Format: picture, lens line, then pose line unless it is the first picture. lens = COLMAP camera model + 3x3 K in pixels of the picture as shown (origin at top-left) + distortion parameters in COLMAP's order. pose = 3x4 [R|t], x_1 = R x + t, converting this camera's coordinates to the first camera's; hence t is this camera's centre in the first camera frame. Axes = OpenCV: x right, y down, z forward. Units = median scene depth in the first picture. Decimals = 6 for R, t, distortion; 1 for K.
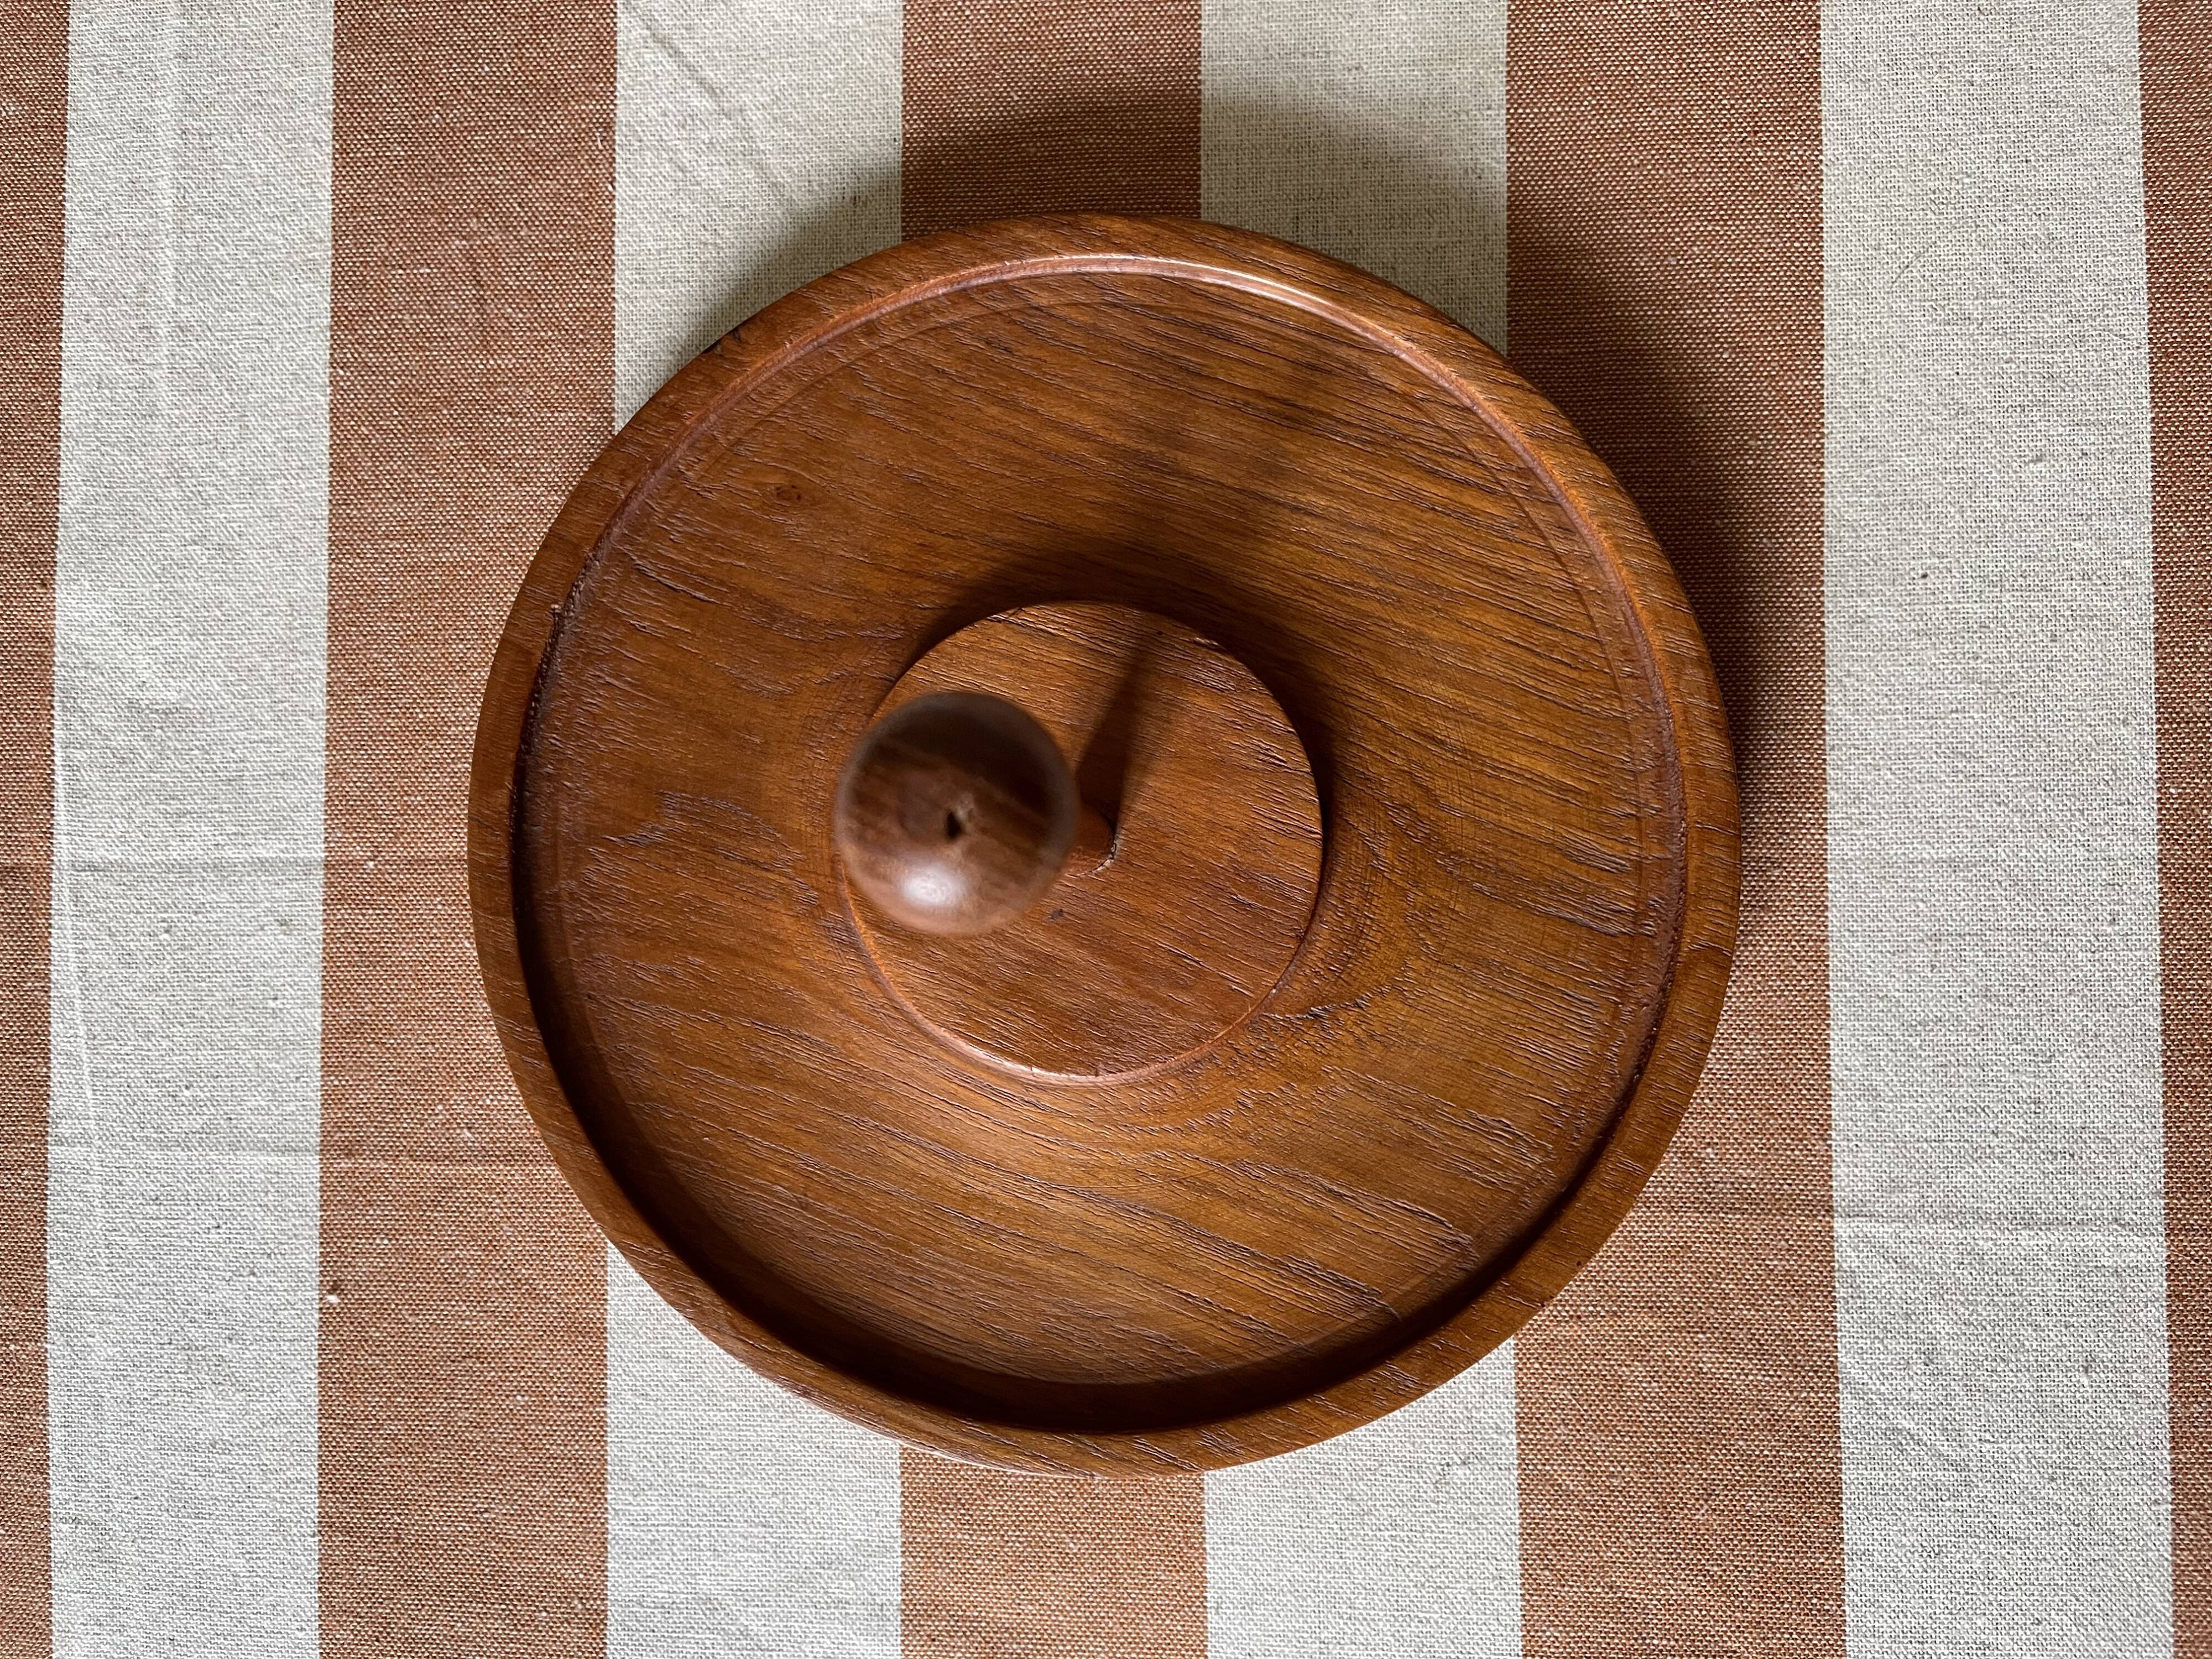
lens RADIAL K [[1662.6, 0, 1114.4], [0, 1662.6, 826.4], [0, 0, 1]] dist [0.045101, -0.064014]
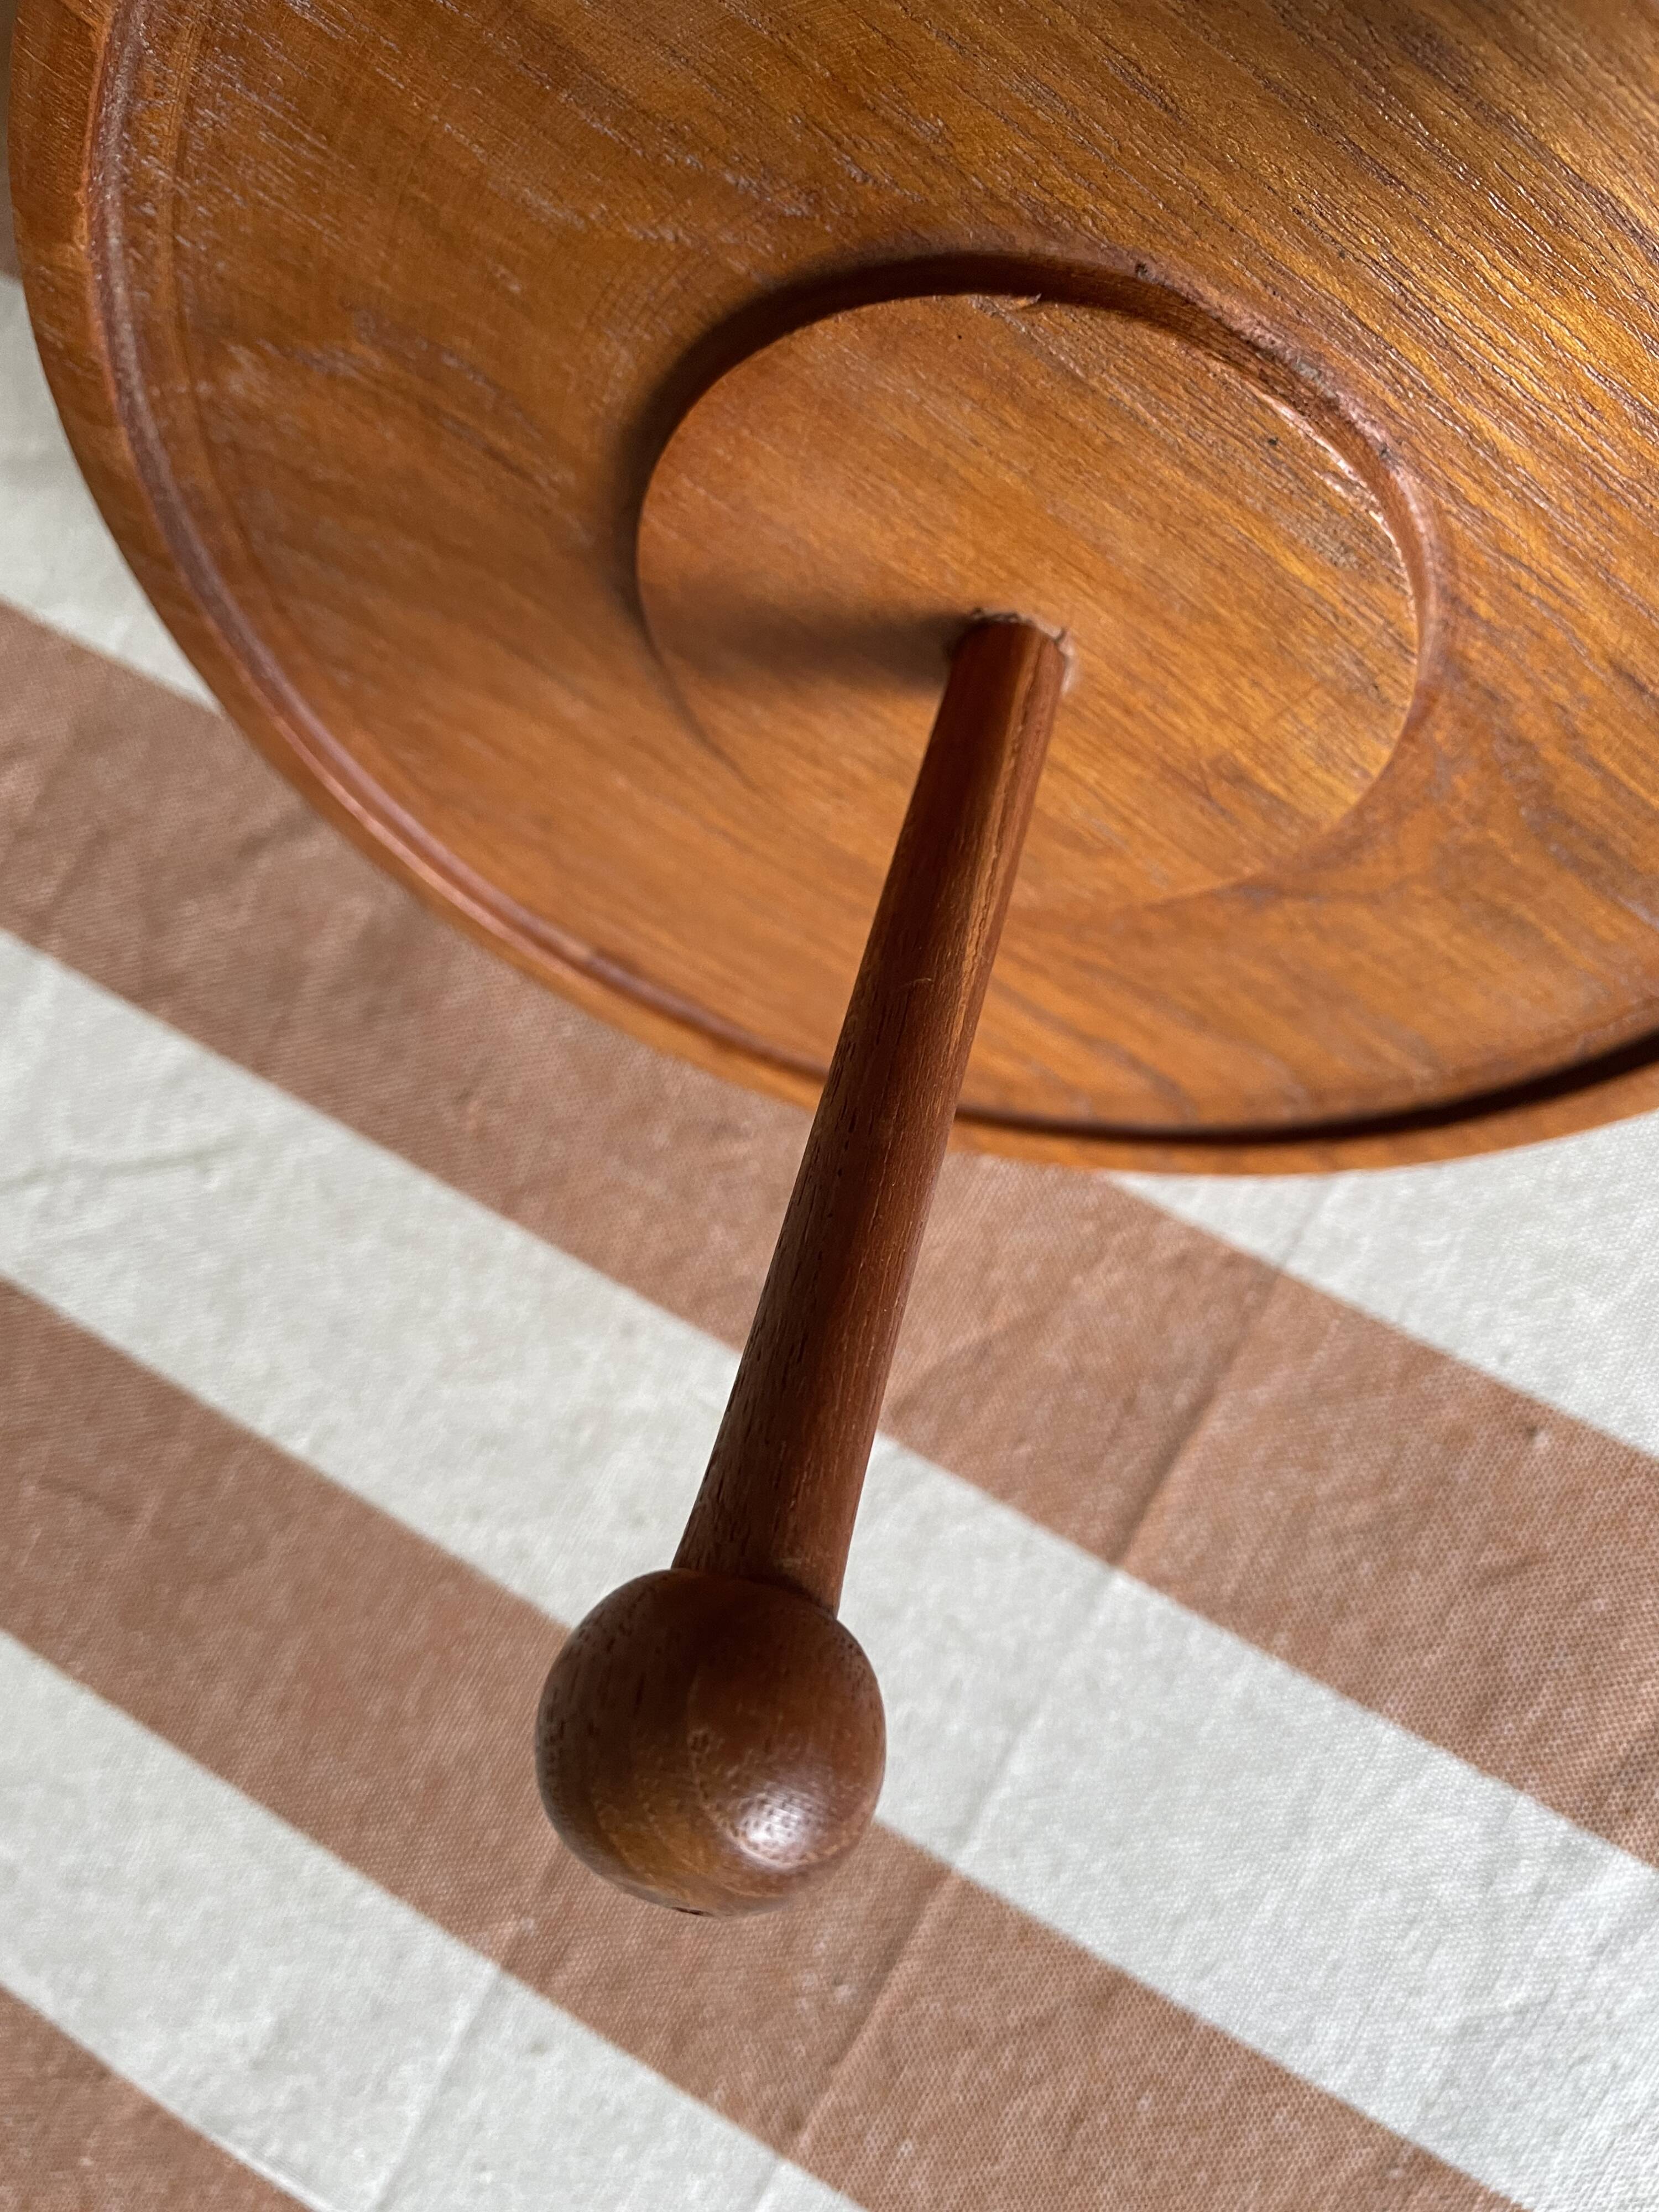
lens RADIAL K [[1662.6, 0, 831.5], [0, 1662.6, 1100.4], [0, 0, 1]] dist [0.045101, -0.064014]
pose [[0.465811, -0.884784, 0.013363, 0.007031], [0.883965, 0.464585, -0.052598, 0.008905], [0.040330, 0.036313, 0.998526, 0.102427]]
